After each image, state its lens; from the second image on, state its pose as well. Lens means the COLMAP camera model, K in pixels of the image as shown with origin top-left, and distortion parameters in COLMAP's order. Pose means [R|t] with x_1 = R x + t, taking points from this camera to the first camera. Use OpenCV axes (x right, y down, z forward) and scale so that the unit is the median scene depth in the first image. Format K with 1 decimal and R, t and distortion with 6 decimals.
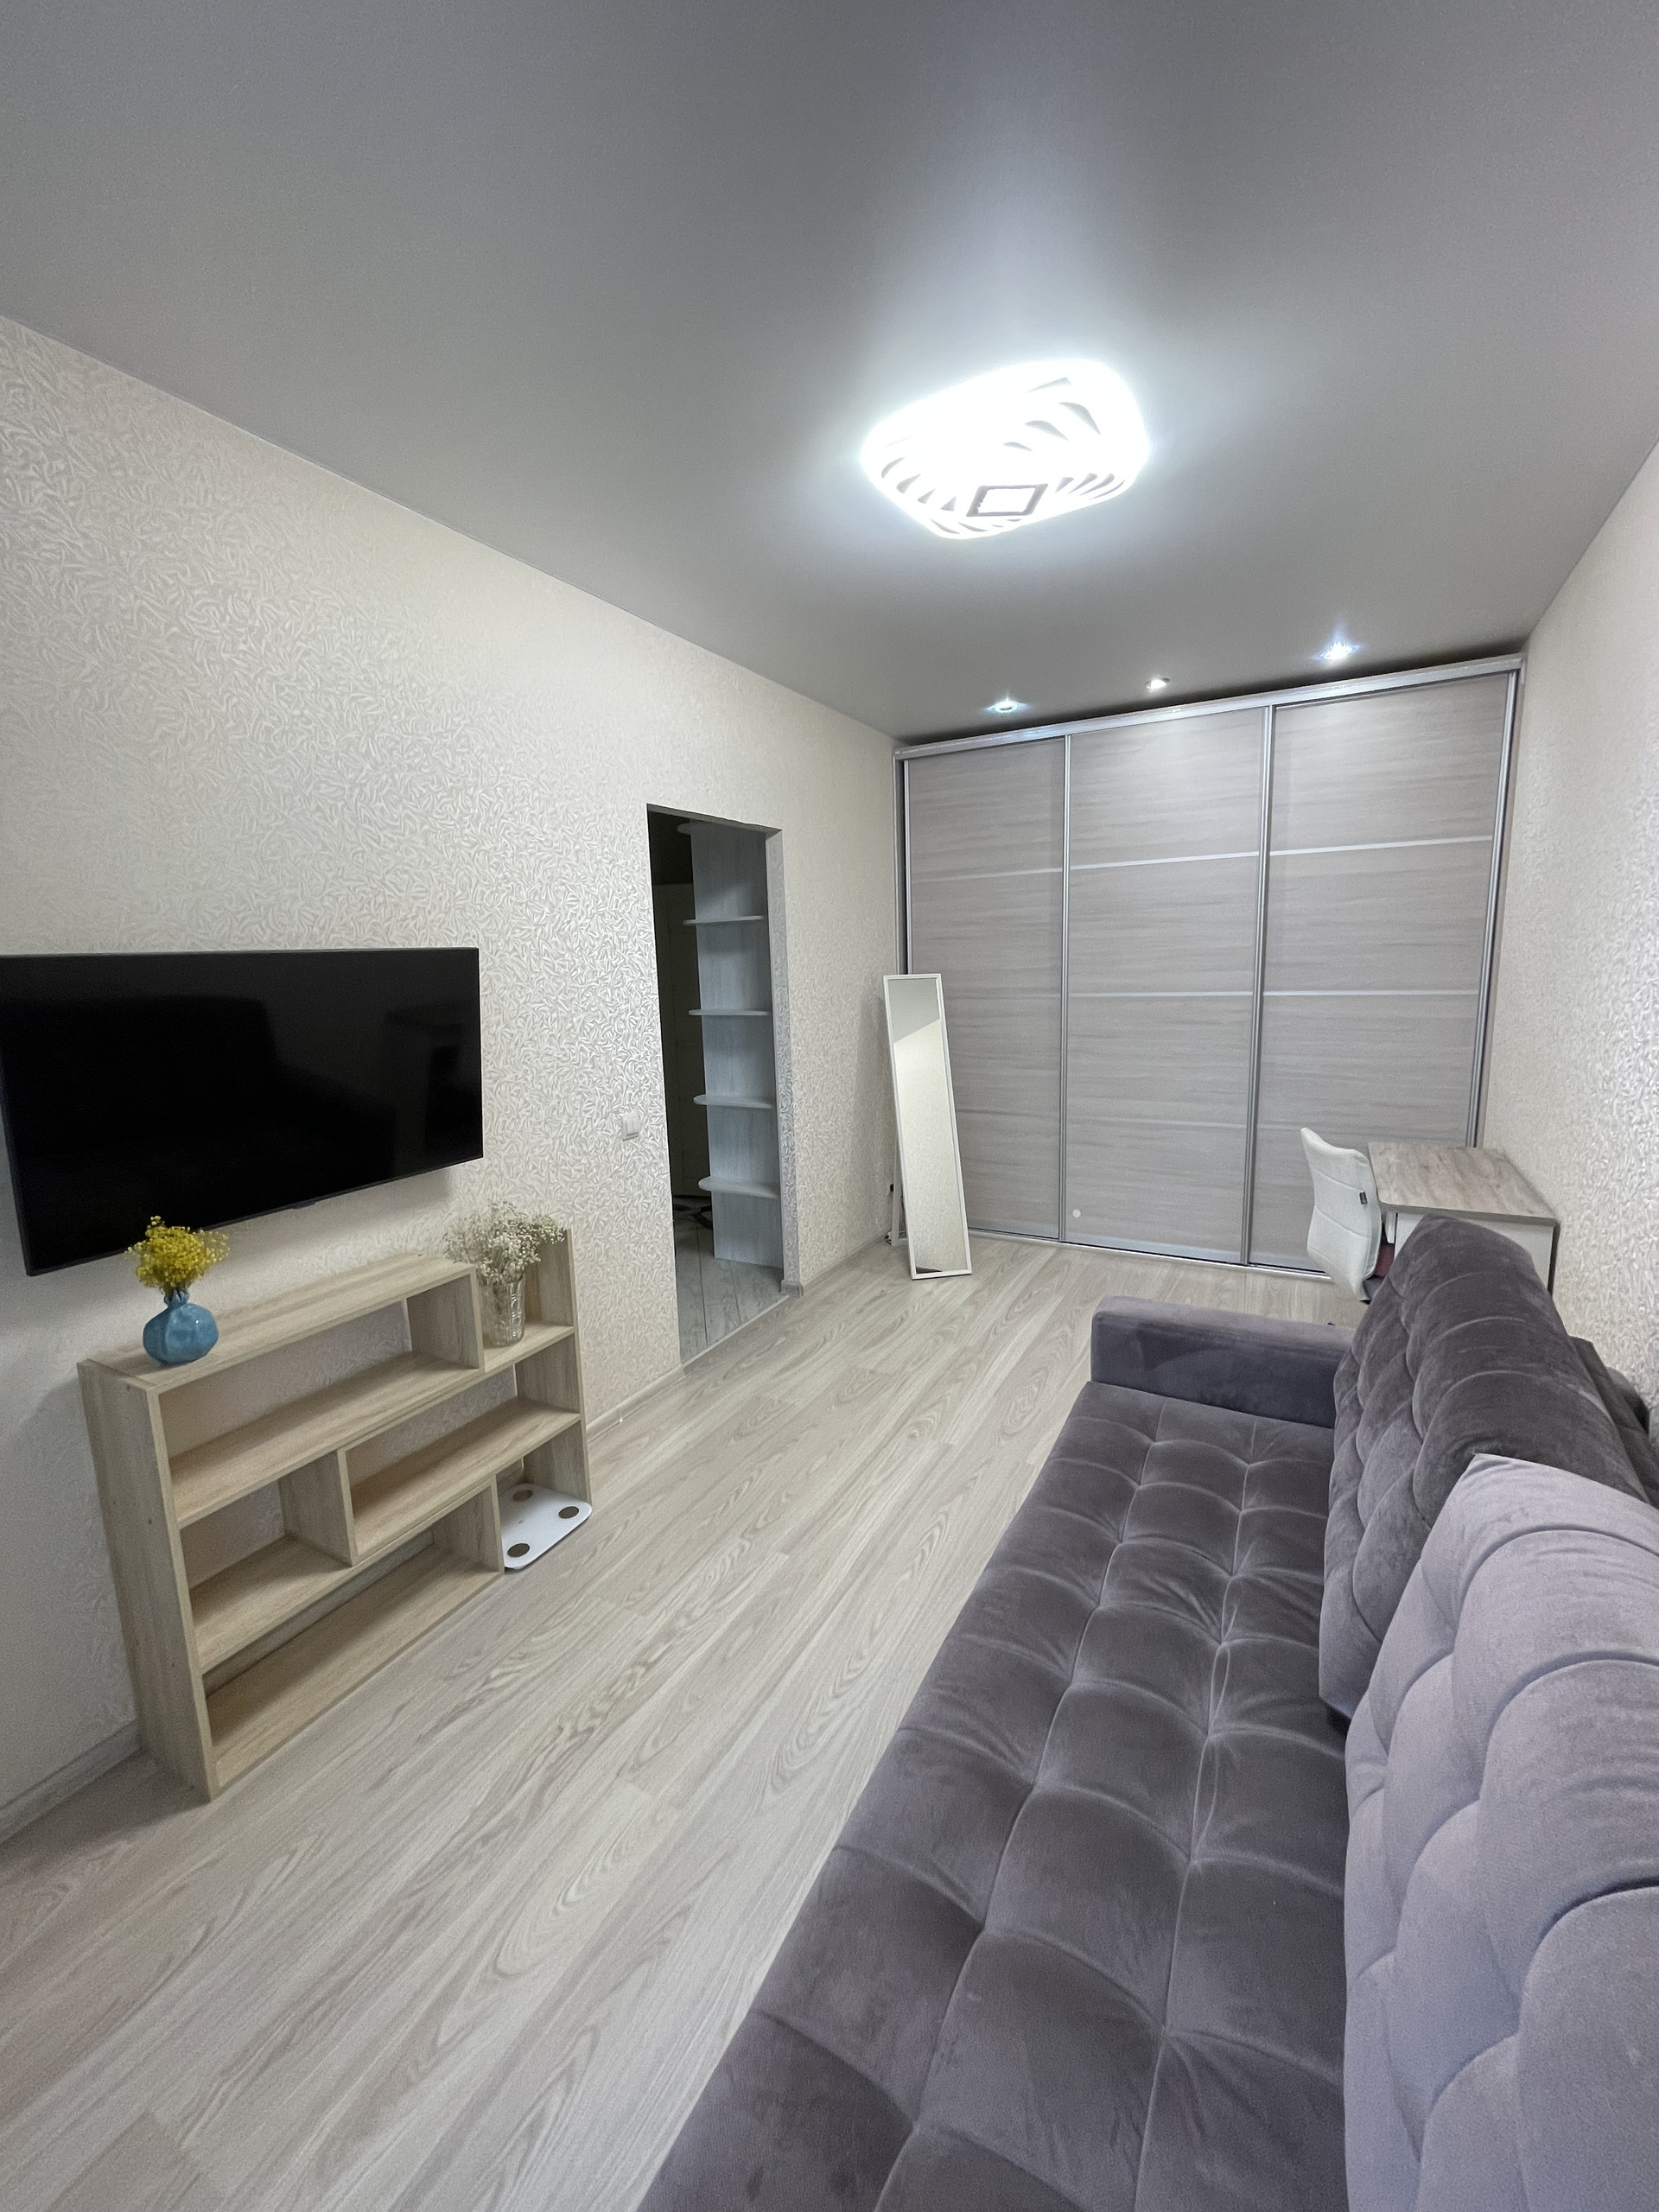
lens RADIAL K [[891.3, 0, 829.5], [0, 891.3, 1106.0], [0, 0, 1]] dist [-0.010772, 0.000020]
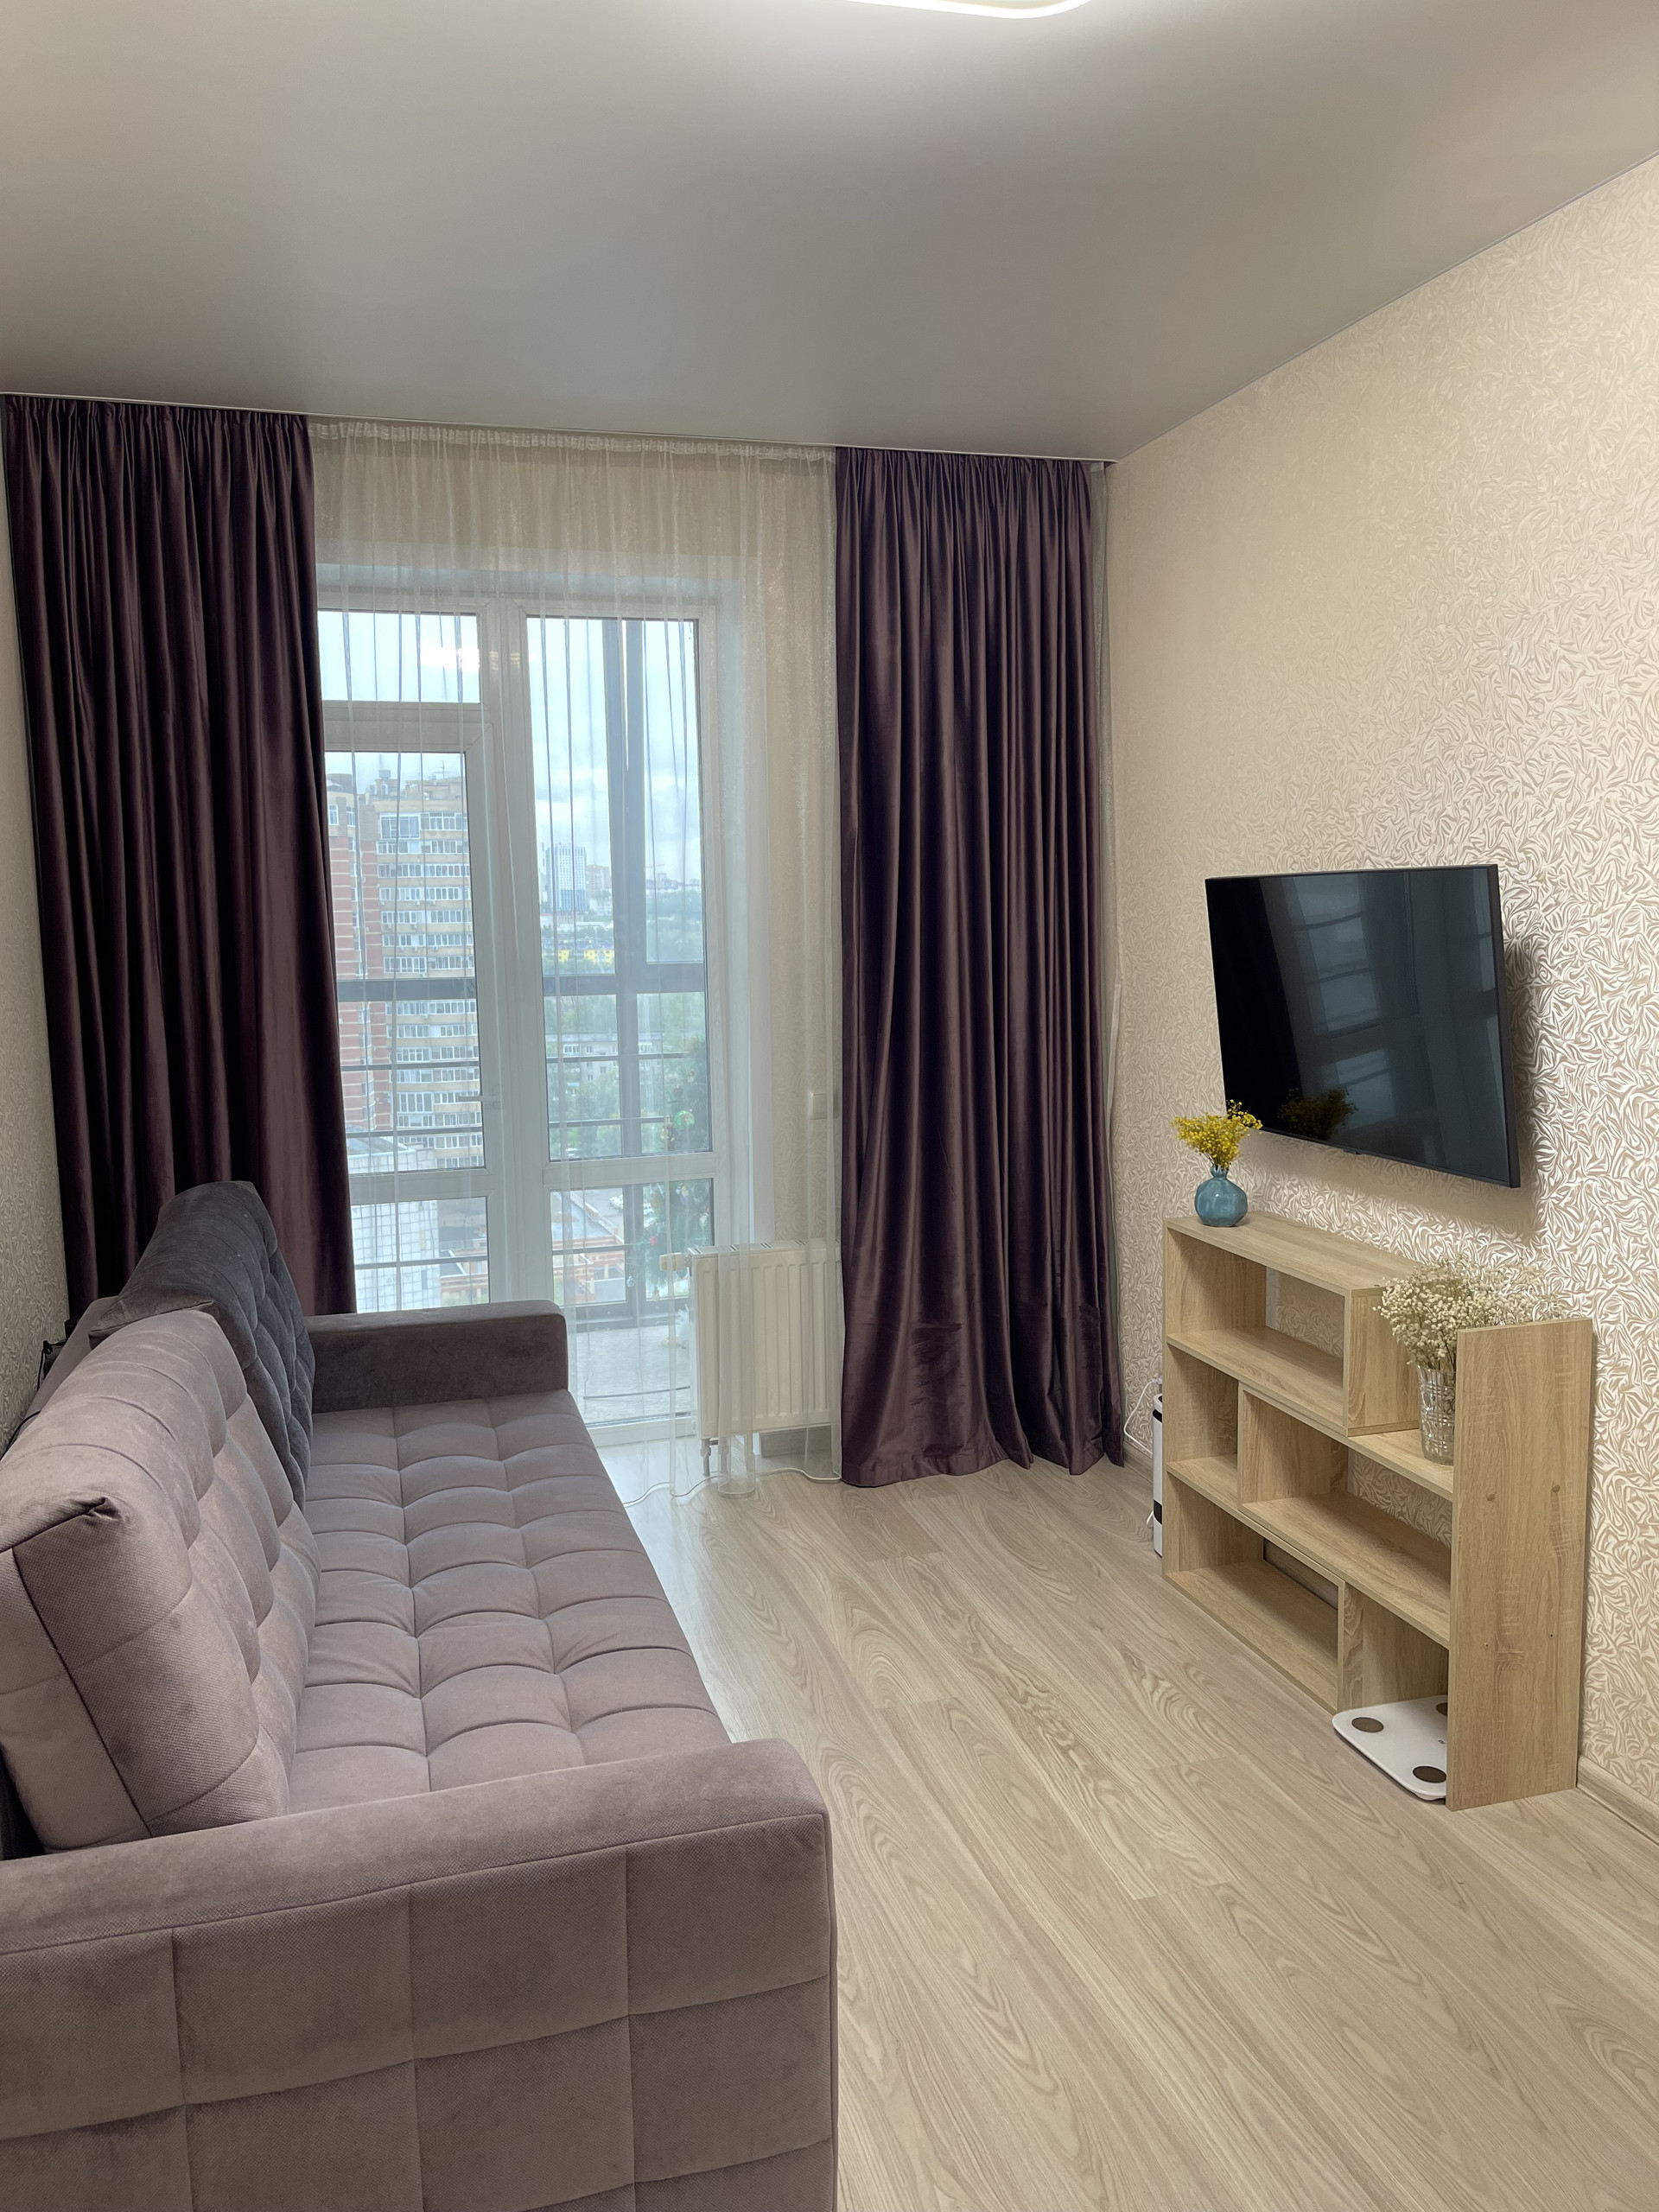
lens RADIAL K [[1680.4, 0, 829.5], [0, 1680.4, 1106.0], [0, 0, 1]] dist [-0.002821, -0.003043]
pose [[-0.705481, 0.129660, -0.696767, 0.998051], [-0.084846, 0.960601, 0.264664, -0.348185], [0.703631, 0.245834, -0.666685, 1.812115]]
